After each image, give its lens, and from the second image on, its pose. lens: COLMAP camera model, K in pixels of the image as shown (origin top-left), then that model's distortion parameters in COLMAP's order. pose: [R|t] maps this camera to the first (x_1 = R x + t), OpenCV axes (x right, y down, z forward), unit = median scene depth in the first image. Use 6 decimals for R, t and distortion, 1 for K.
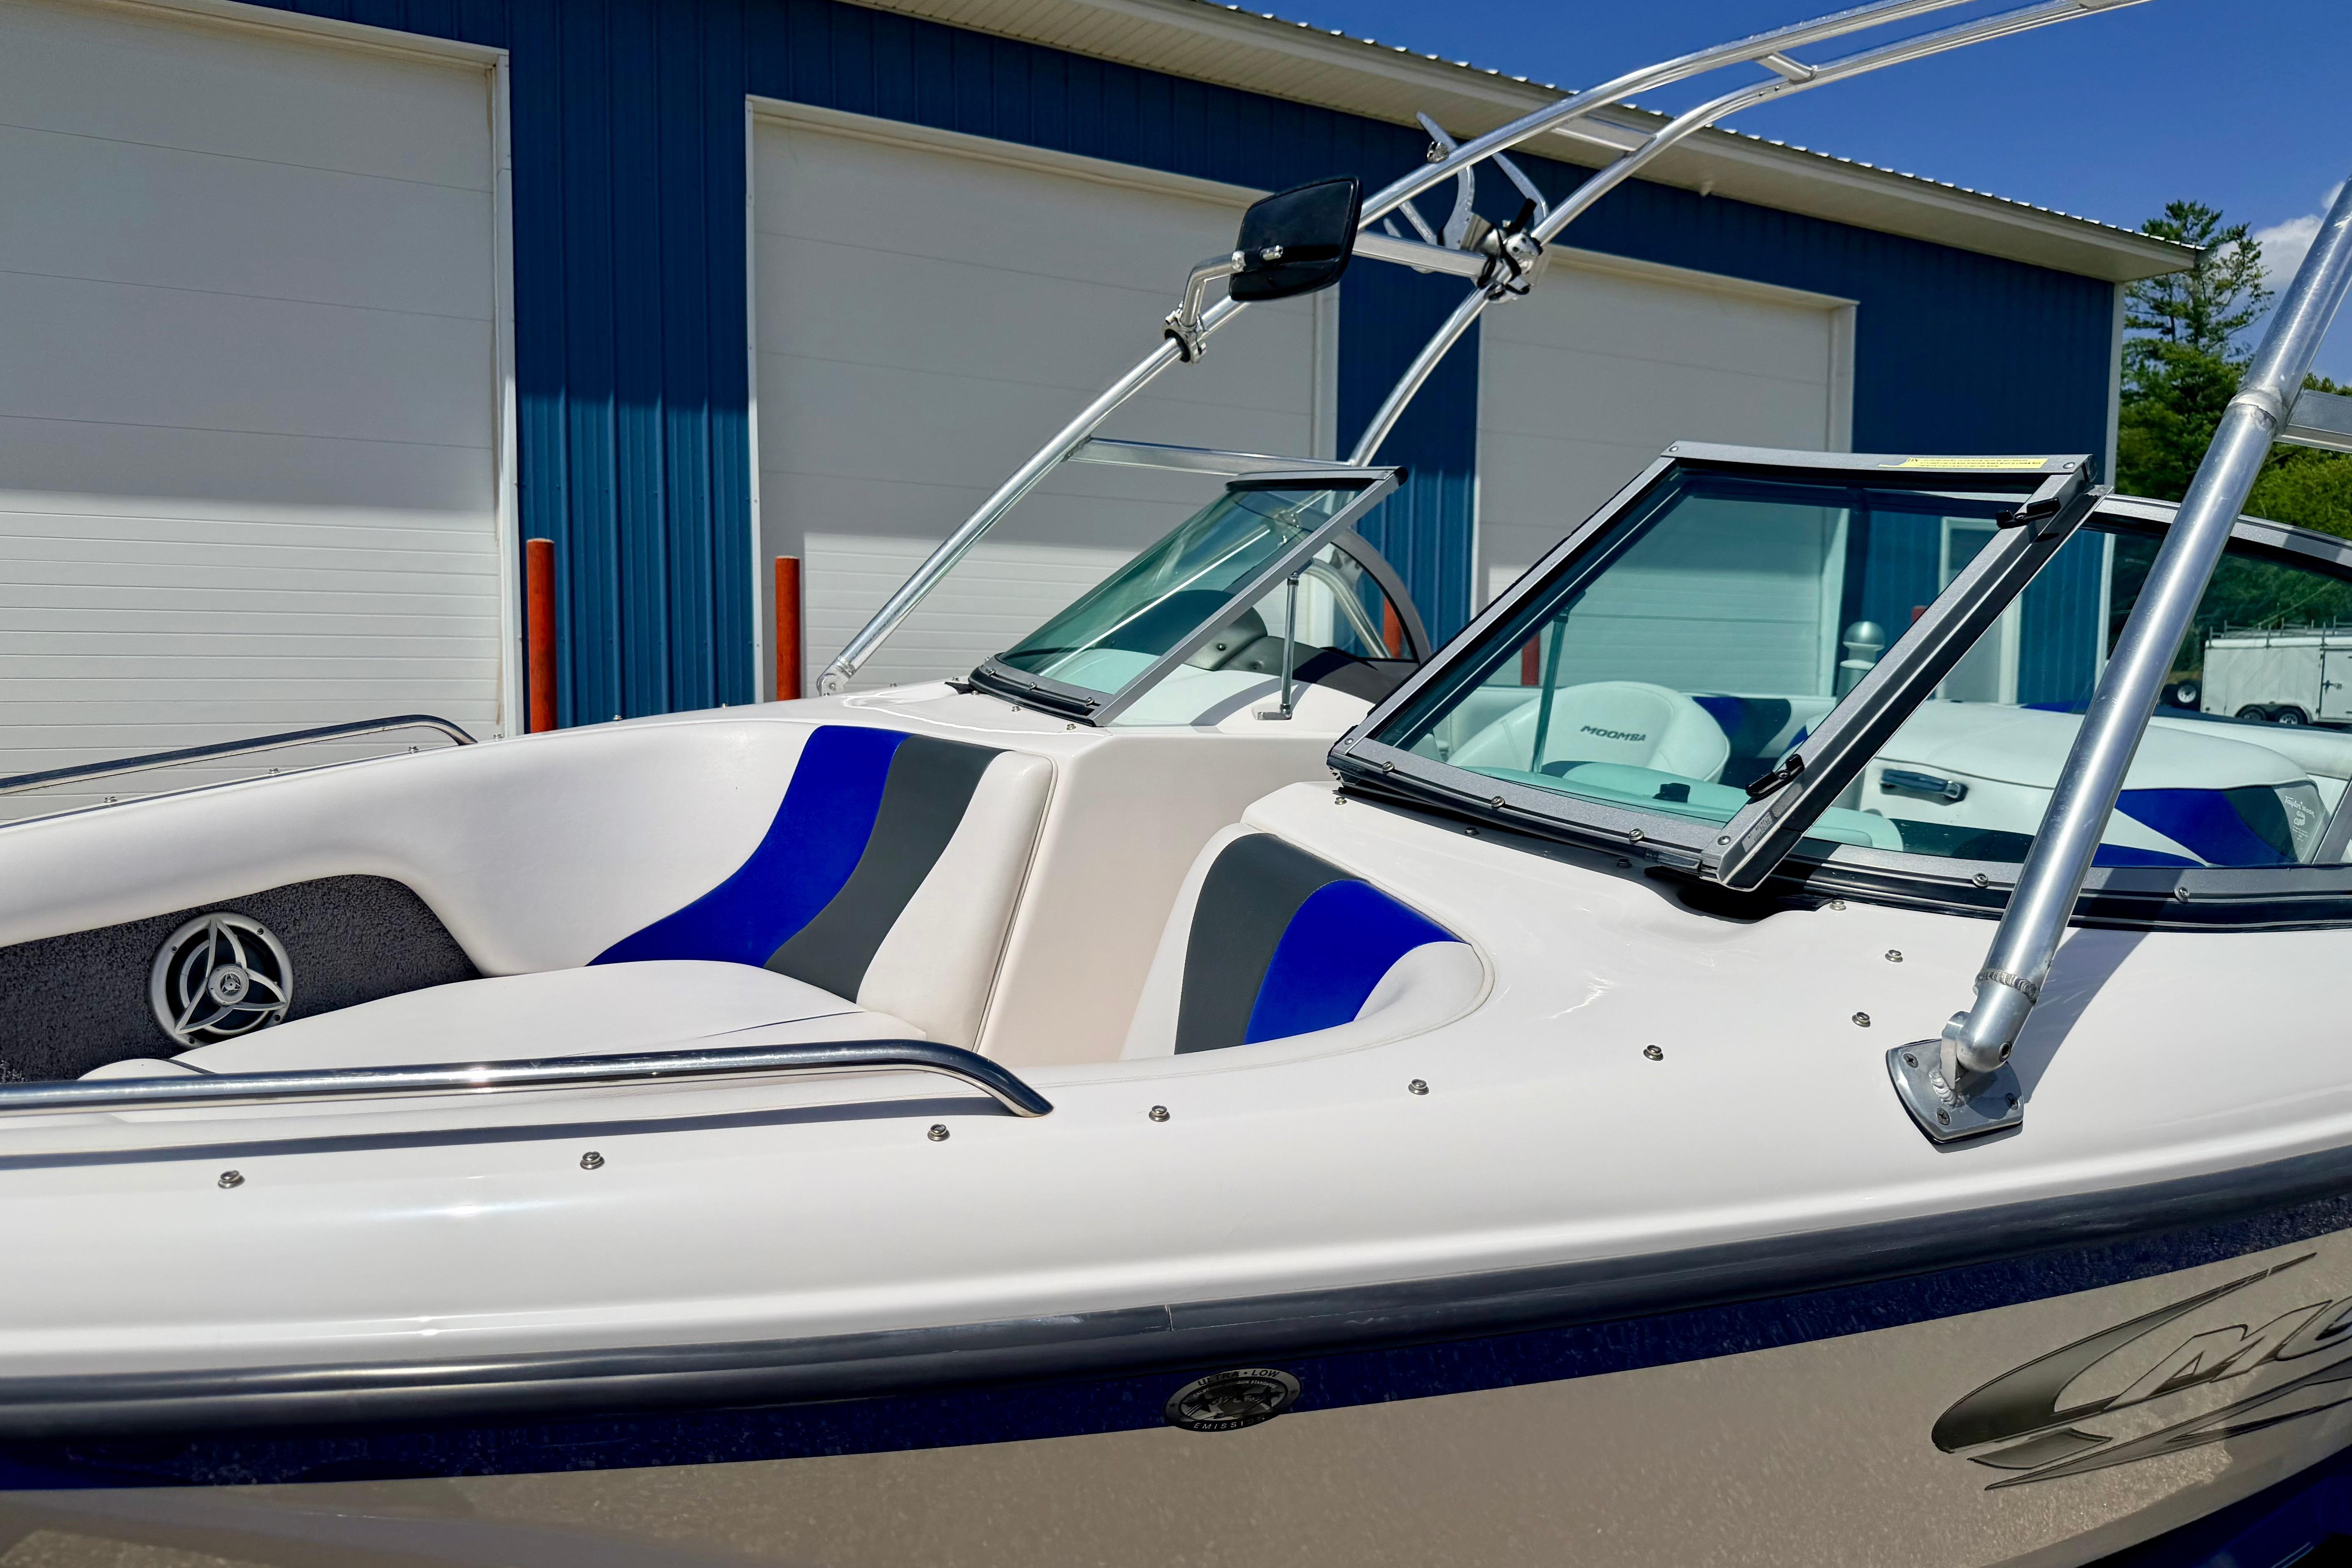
lens RADIAL K [[1677.2, 0, 1150.3], [0, 1677.2, 787.3], [0, 0, 1]] dist [0.029179, -0.041658]
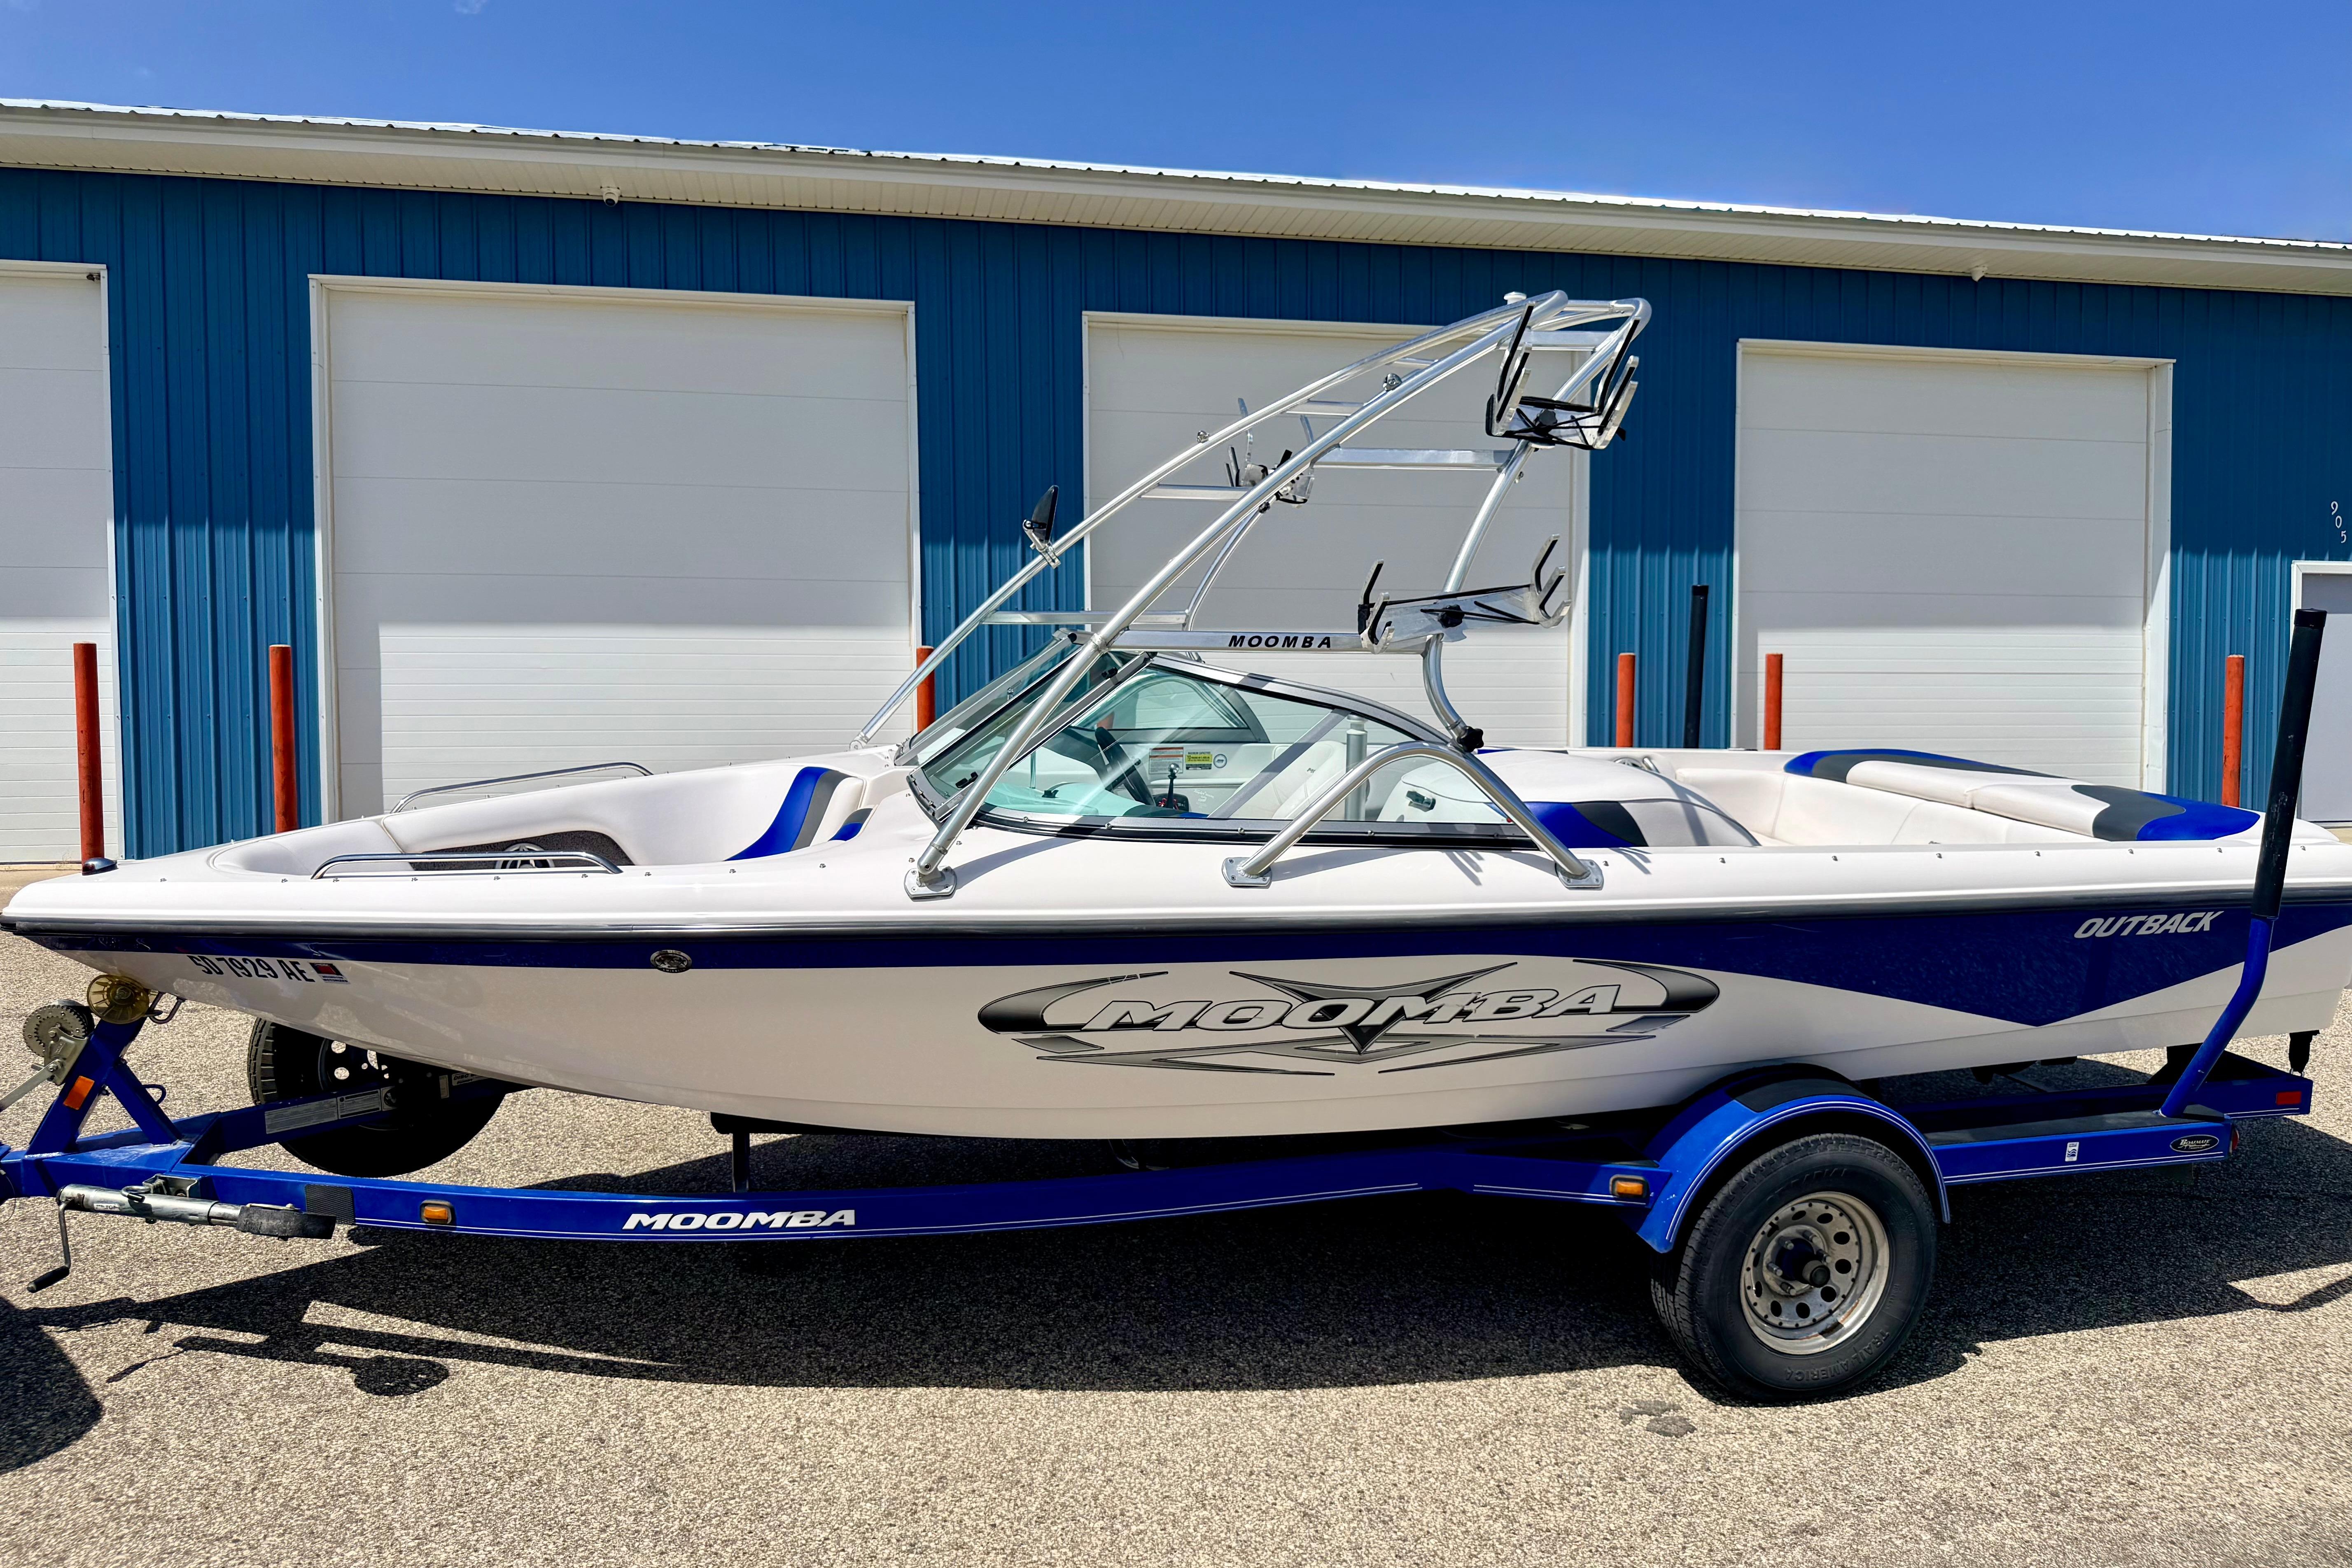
lens RADIAL K [[1677.2, 0, 1182.3], [0, 1677.2, 783.9], [0, 0, 1]] dist [0.029179, -0.041658]
pose [[0.946610, -0.002614, -0.322372, 0.742529], [-0.008571, 0.999410, -0.033274, 0.039866], [0.322268, 0.034261, 0.946028, -0.658427]]
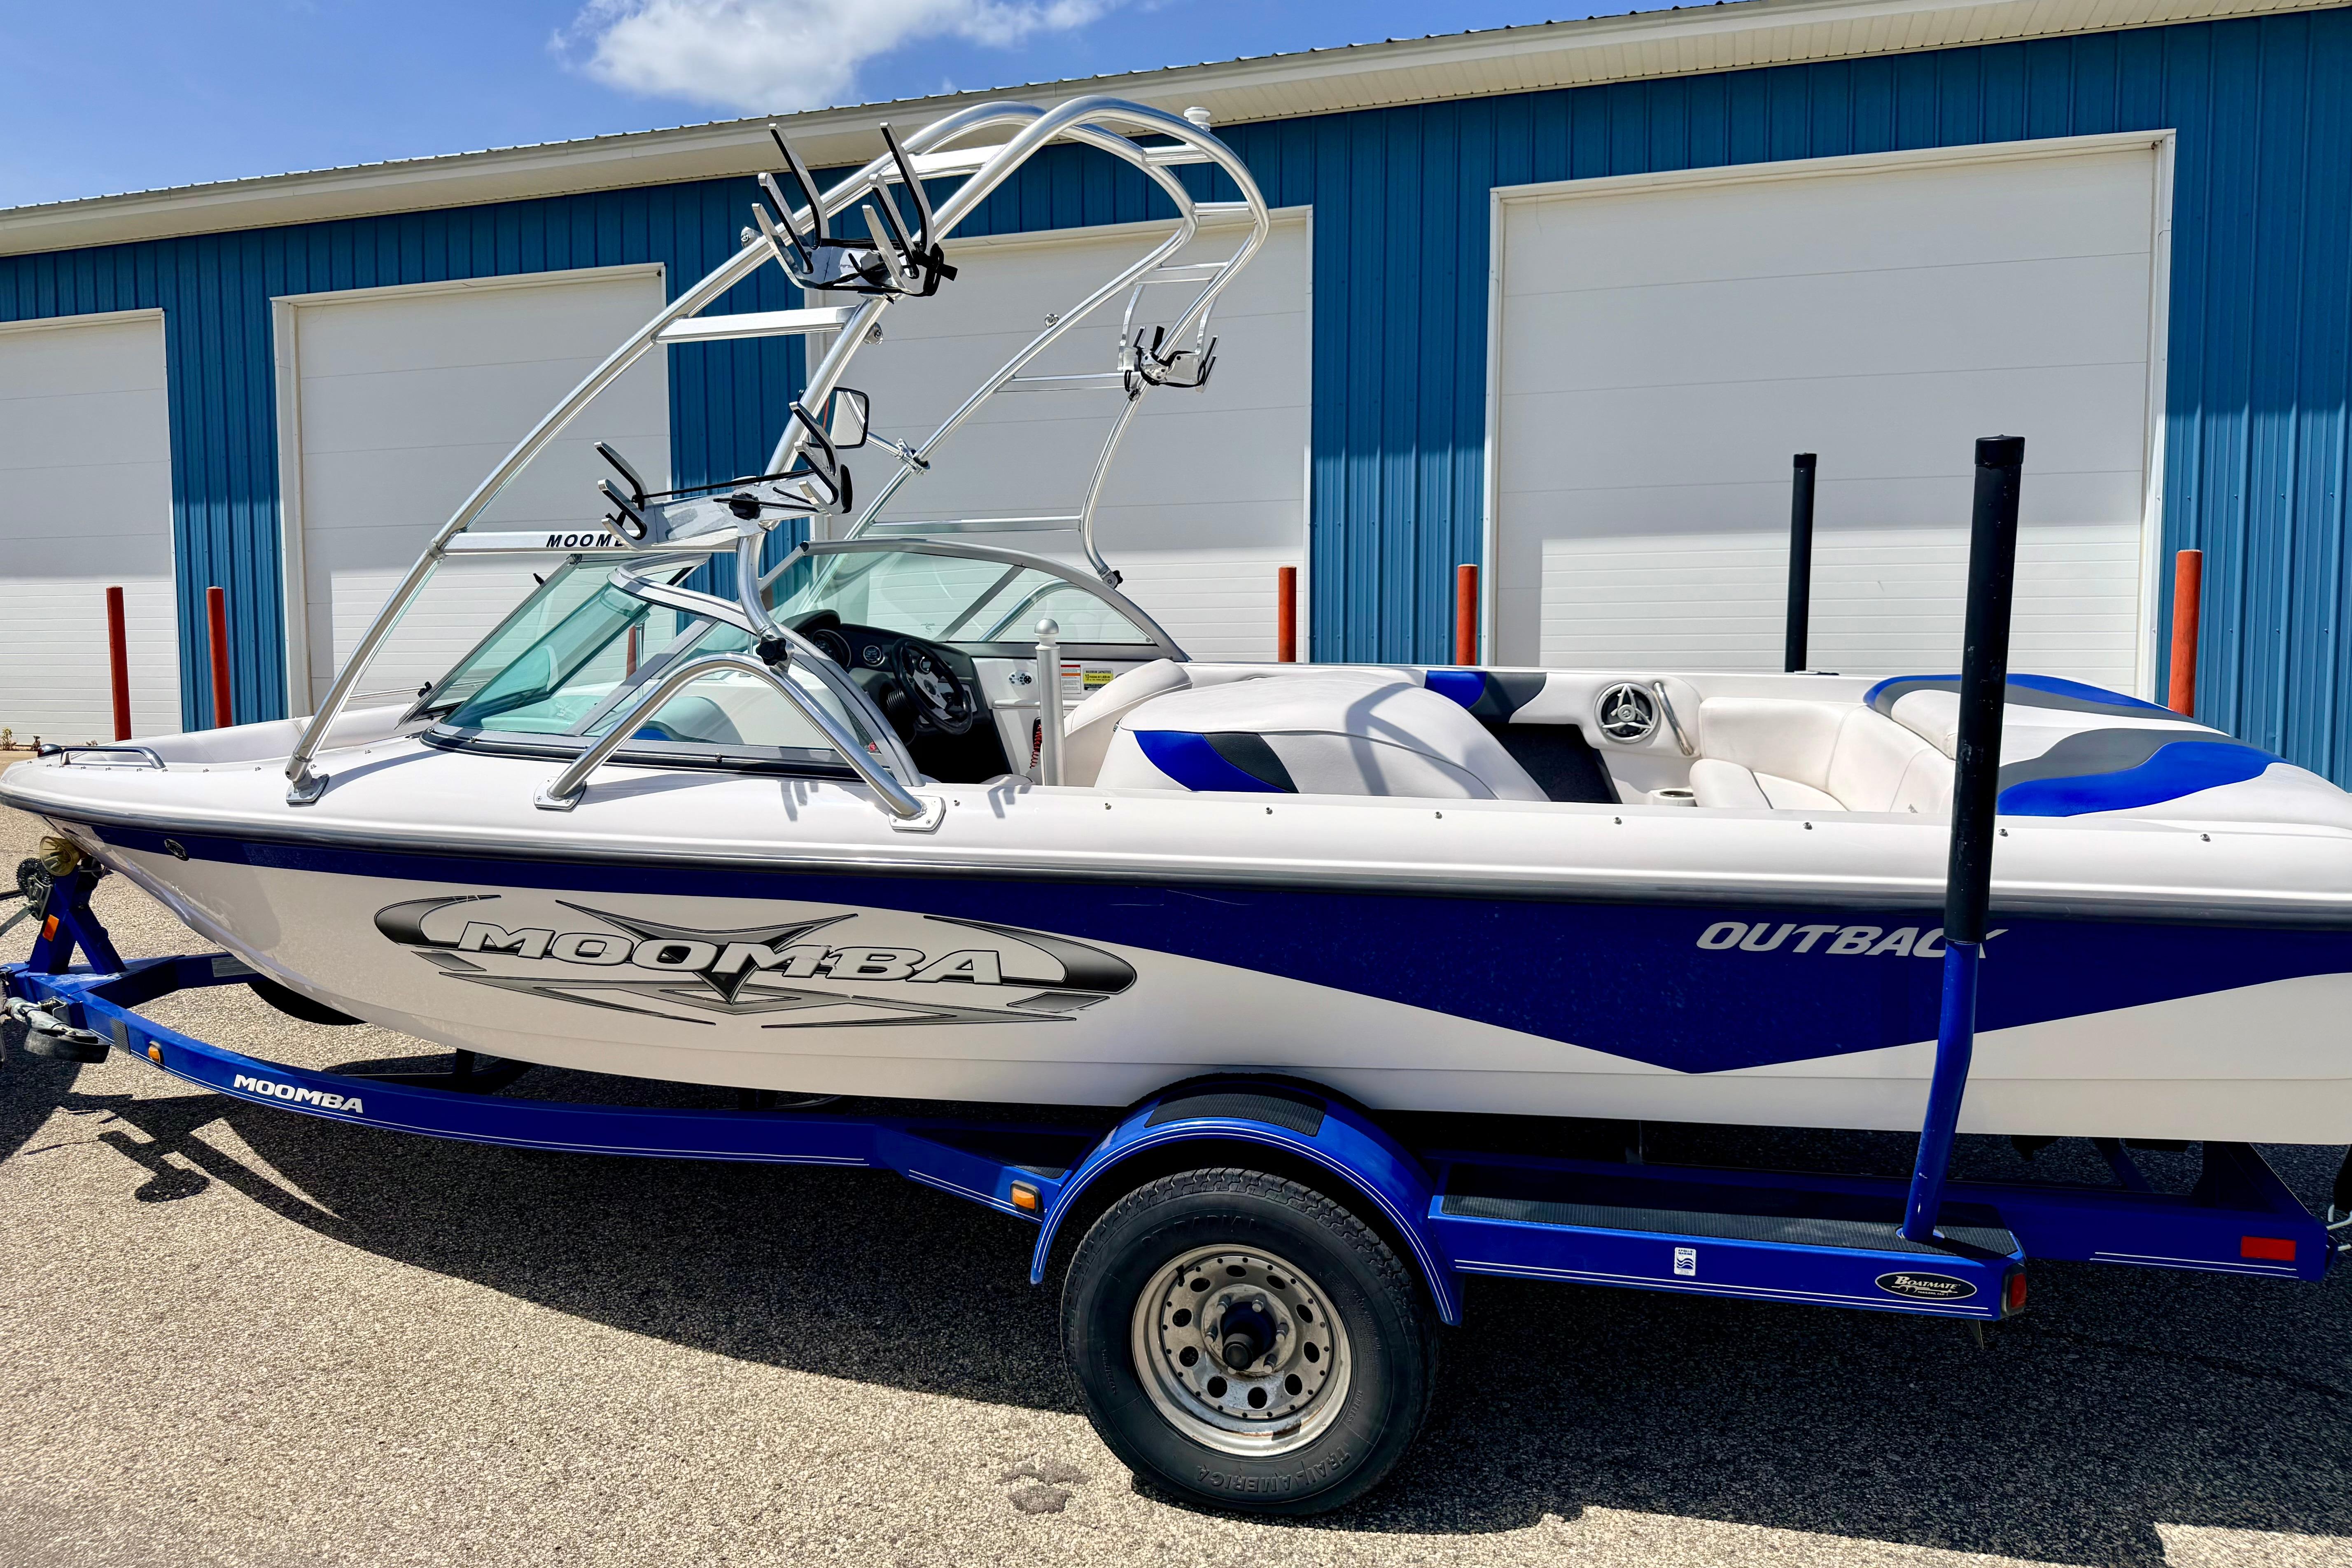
lens RADIAL K [[1677.2, 0, 1173.2], [0, 1677.2, 780.2], [0, 0, 1]] dist [0.029179, -0.041658]
pose [[0.655508, 0.043918, -0.753910, 1.515390], [-0.043836, 0.998837, 0.020071, 0.014249], [0.753915, 0.019891, 0.656671, 0.076692]]
